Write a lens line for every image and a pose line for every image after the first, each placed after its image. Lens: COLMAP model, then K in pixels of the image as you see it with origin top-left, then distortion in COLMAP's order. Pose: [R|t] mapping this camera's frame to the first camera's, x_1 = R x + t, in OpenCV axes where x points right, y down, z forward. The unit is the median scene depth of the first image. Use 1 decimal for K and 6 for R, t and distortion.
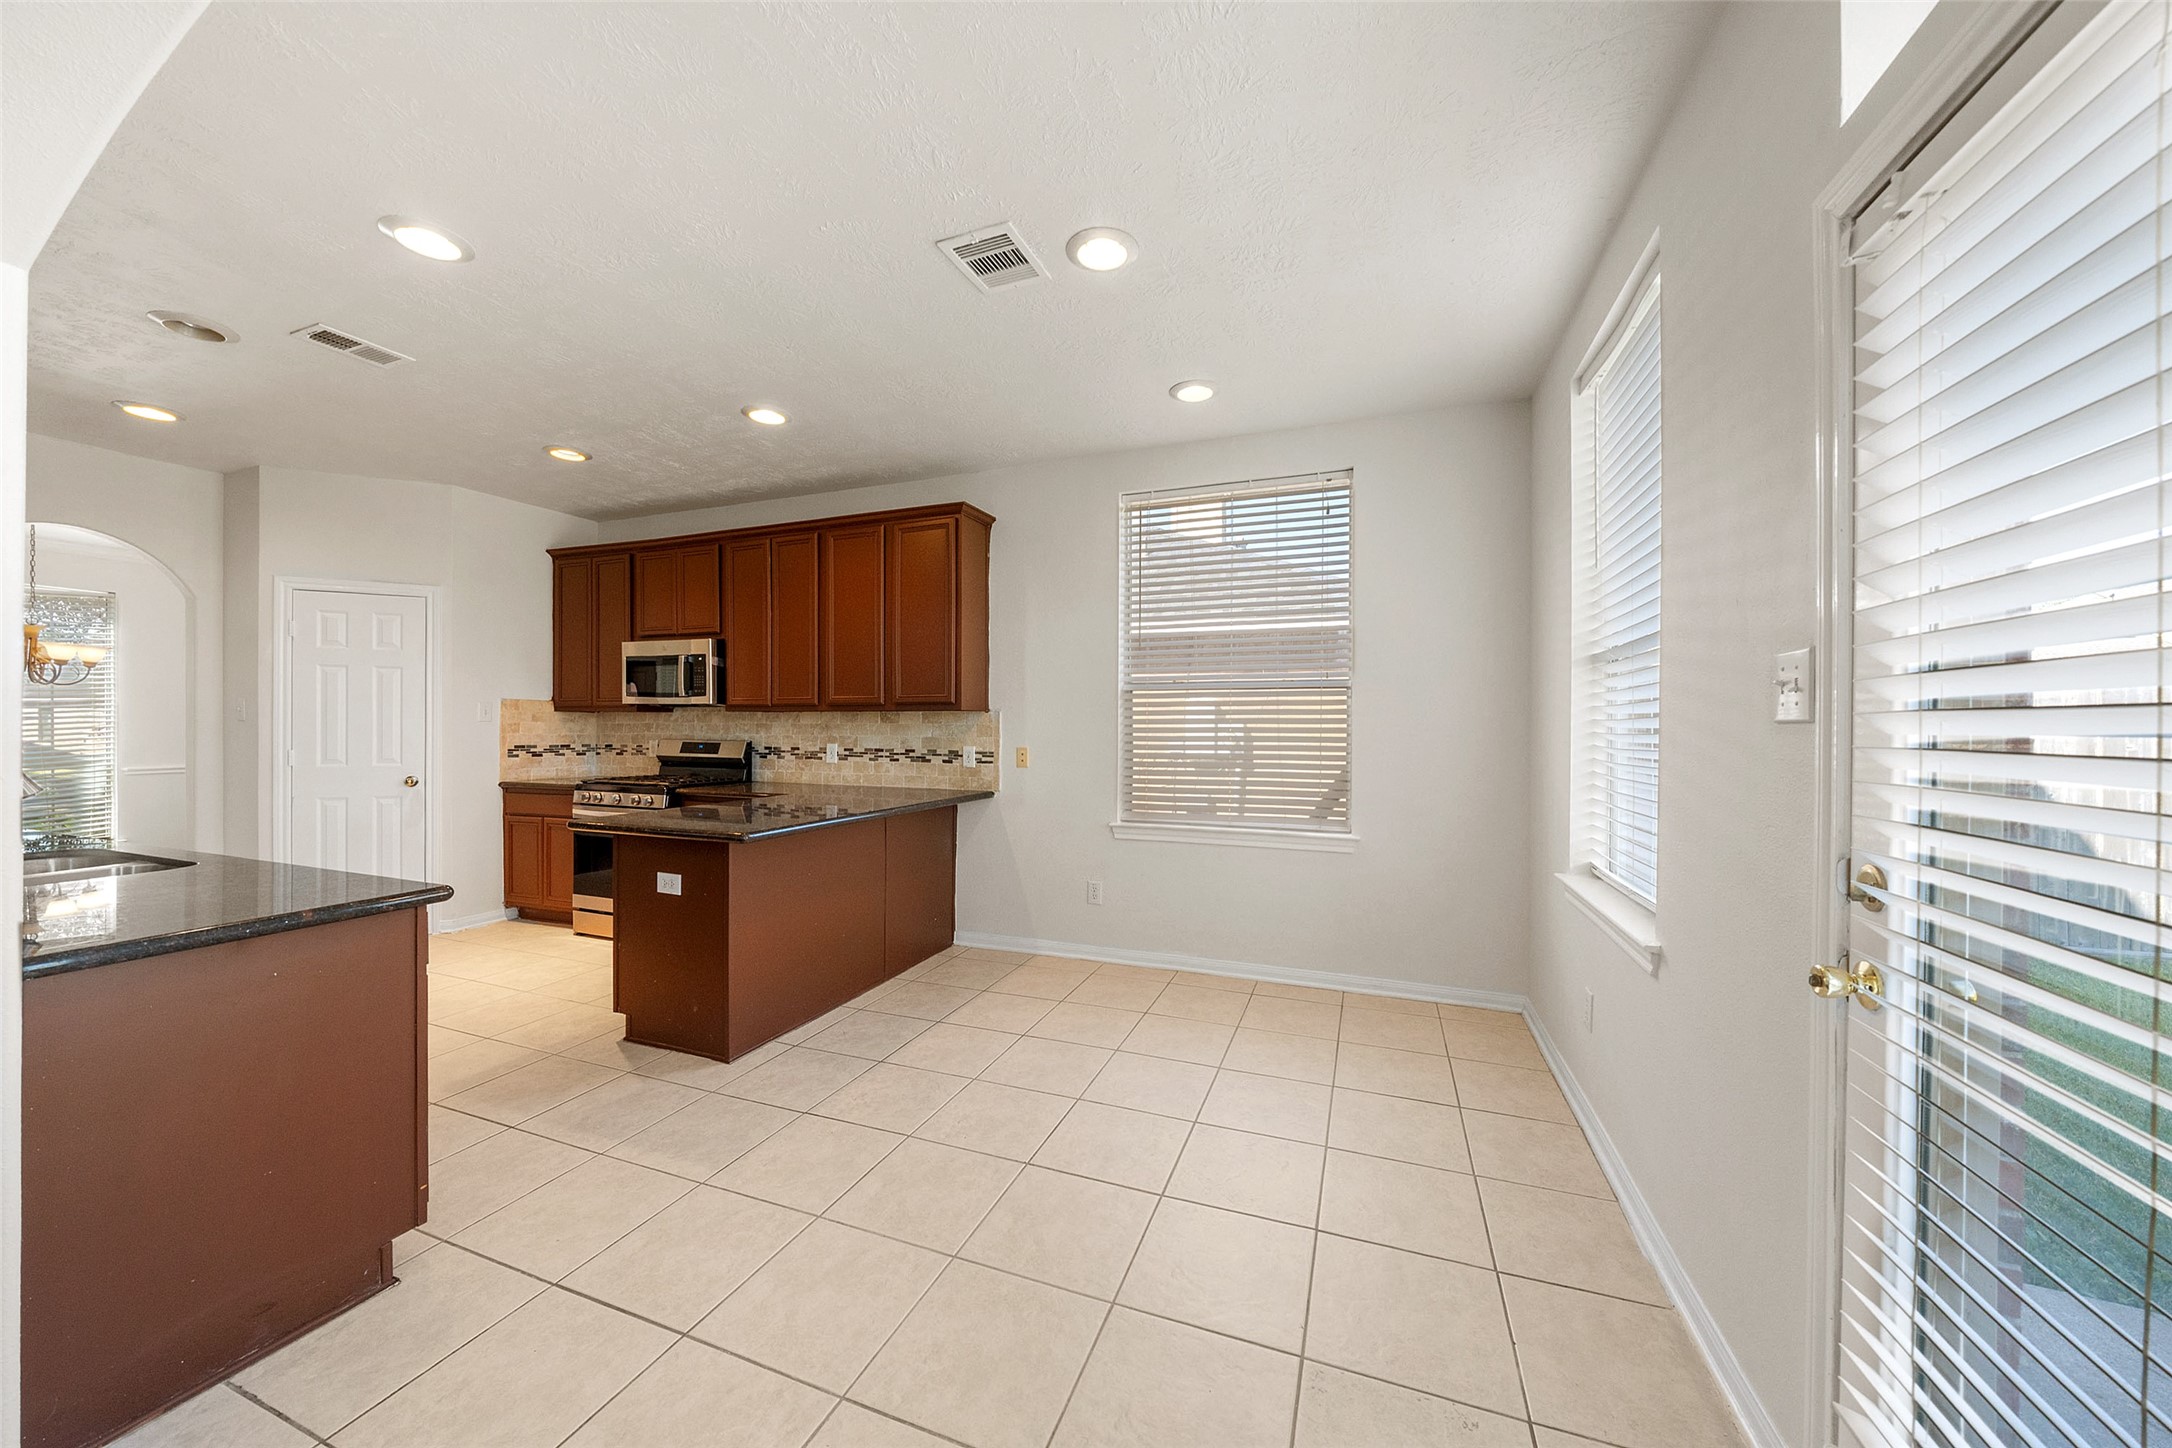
lens RADIAL K [[748.2, 0, 1086.0], [0, 748.2, 726.7], [0, 0, 1]] dist [-0.003341, 0.000091]
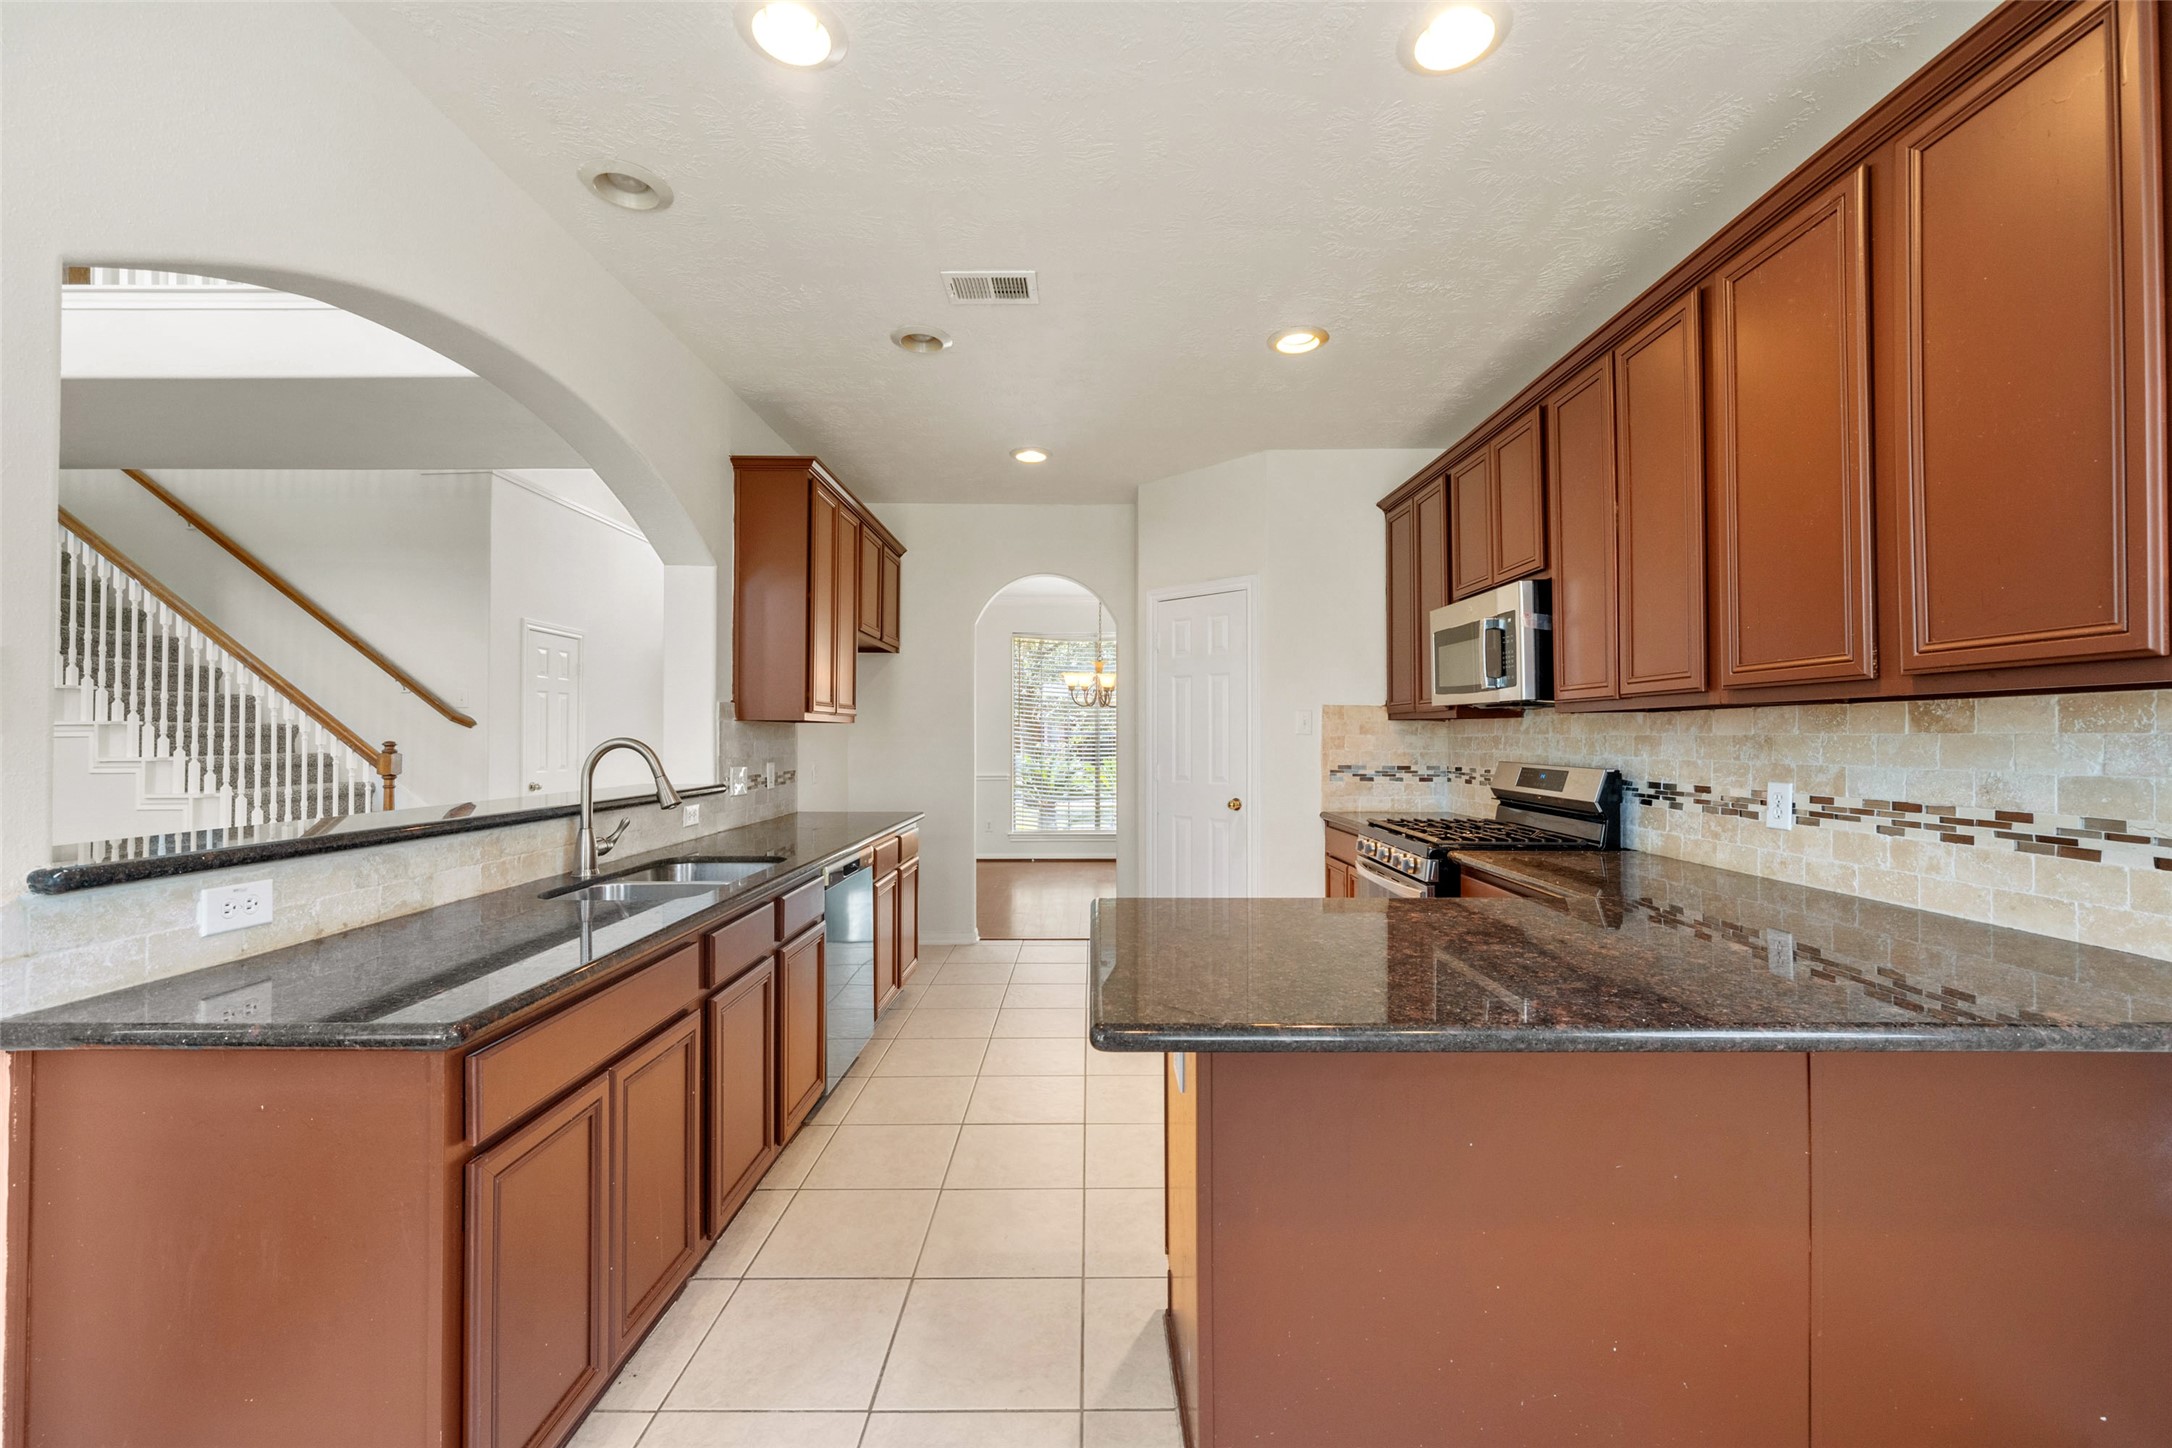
lens RADIAL K [[877.4, 0, 1095.4], [0, 877.4, 724.7], [0, 0, 1]] dist [0.000701, 0.000287]
pose [[0.361391, -0.015411, -0.932287, -0.020035], [-0.001714, 0.999851, -0.017192, -0.000833], [0.932413, 0.007811, 0.361310, 0.472563]]
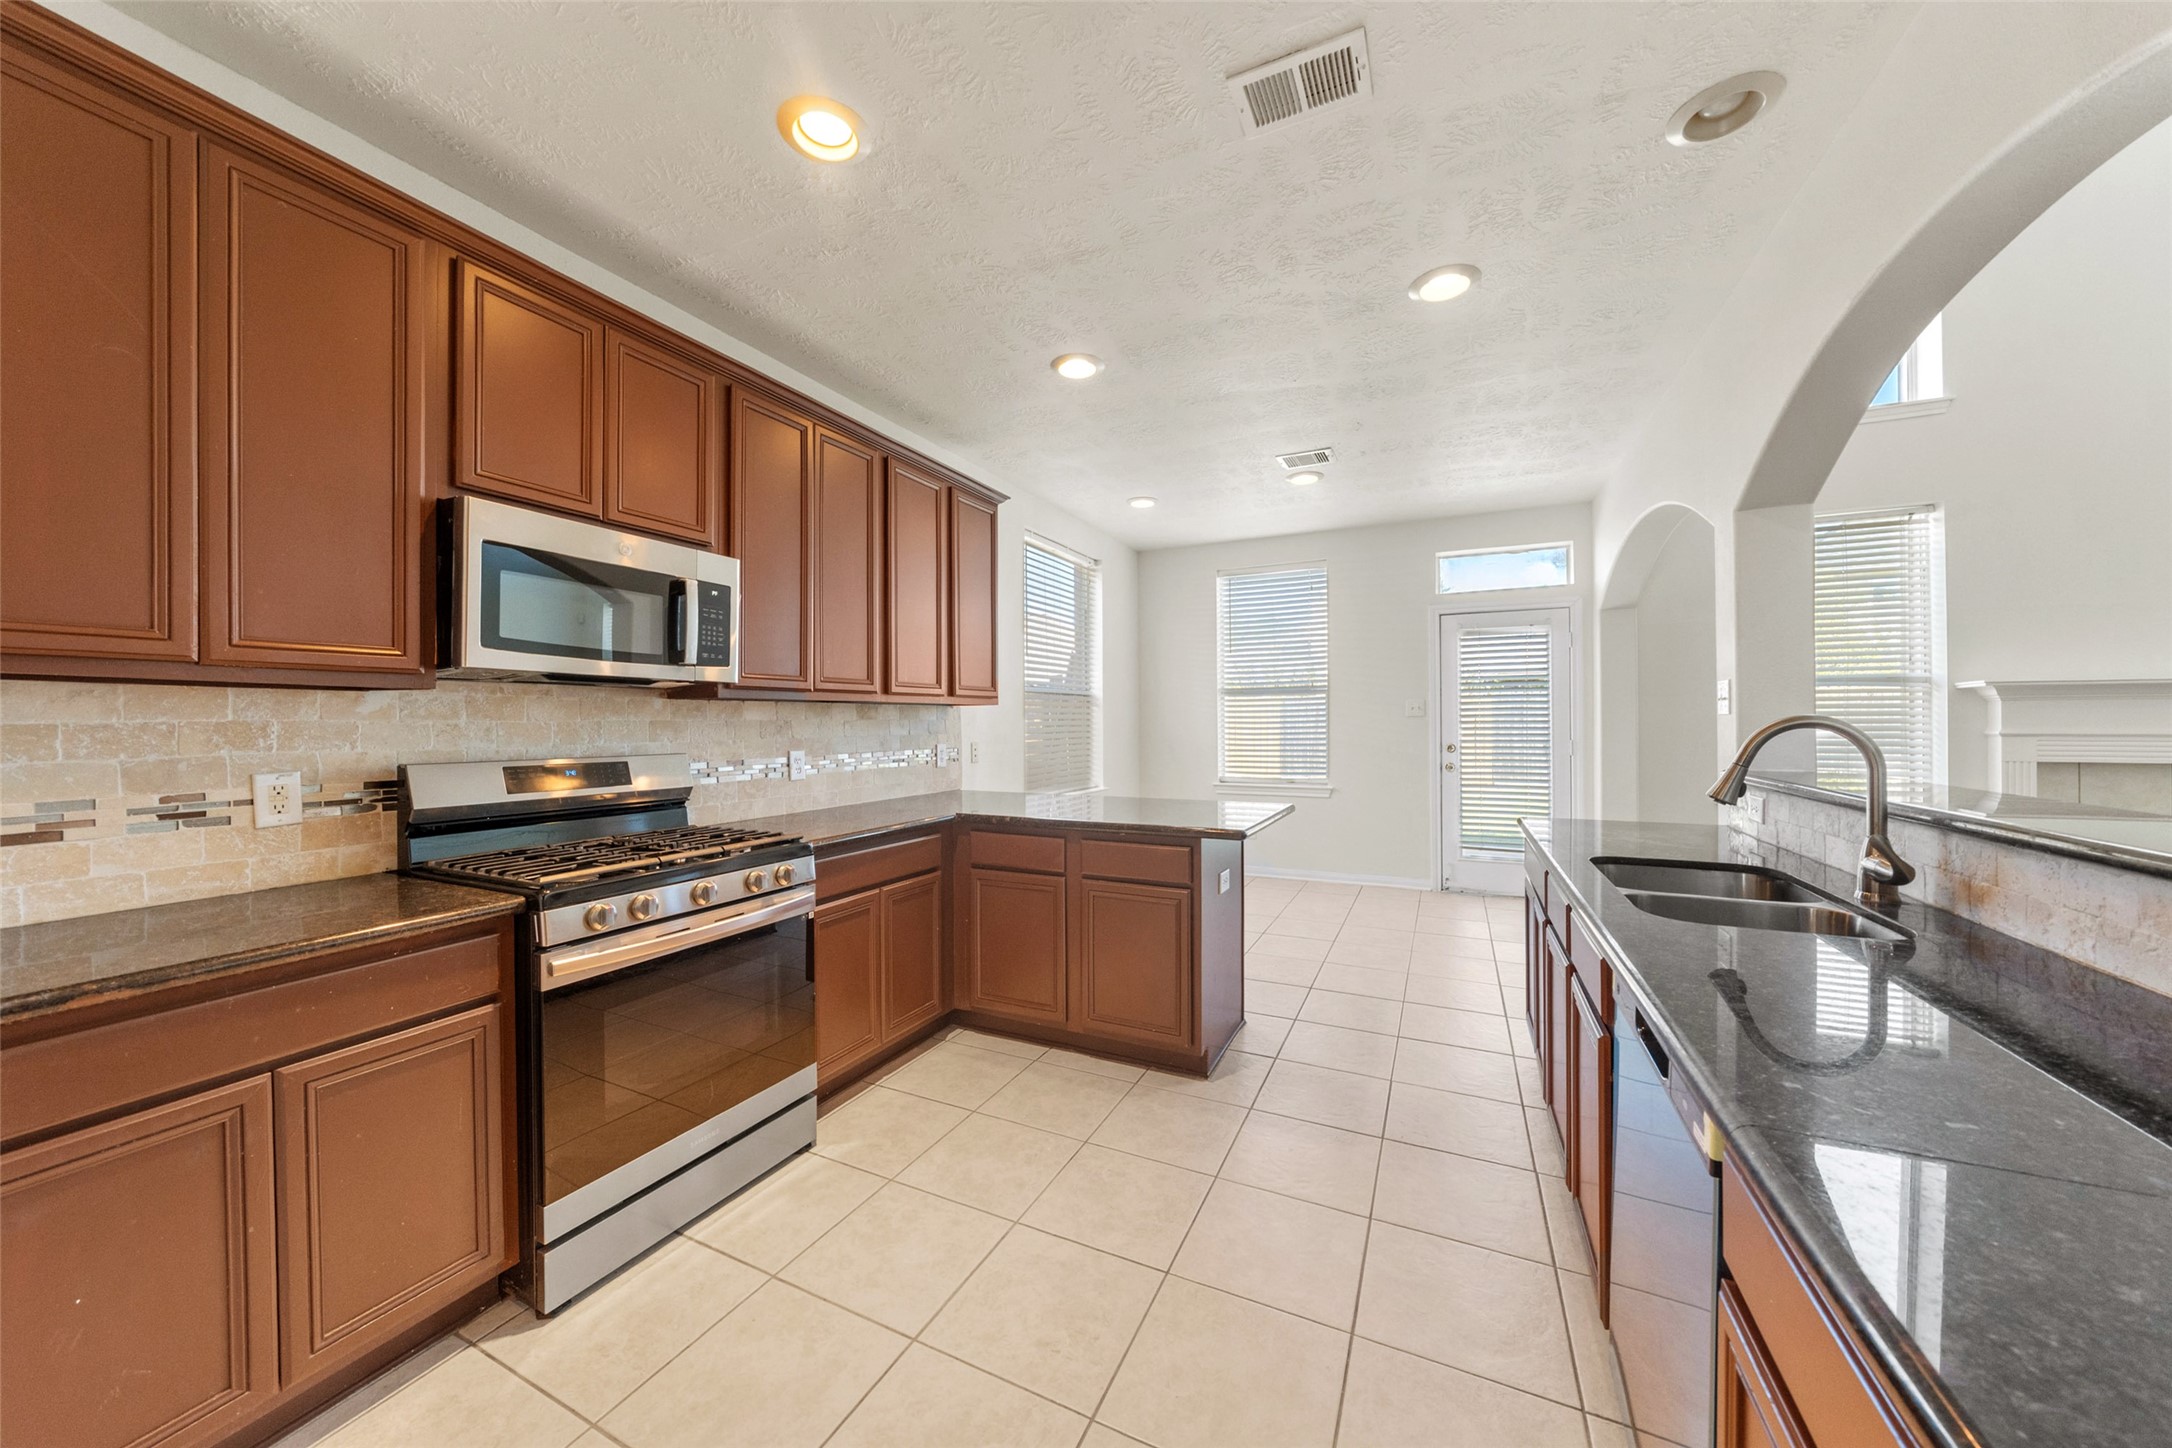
lens RADIAL K [[748.2, 0, 1100.4], [0, 748.2, 727.1], [0, 0, 1]] dist [-0.003341, 0.000091]
pose [[0.073260, -0.013689, 0.997219, -0.989785], [0.003532, 0.999903, 0.013467, -0.006088], [-0.997307, 0.002536, 0.073301, 0.696329]]
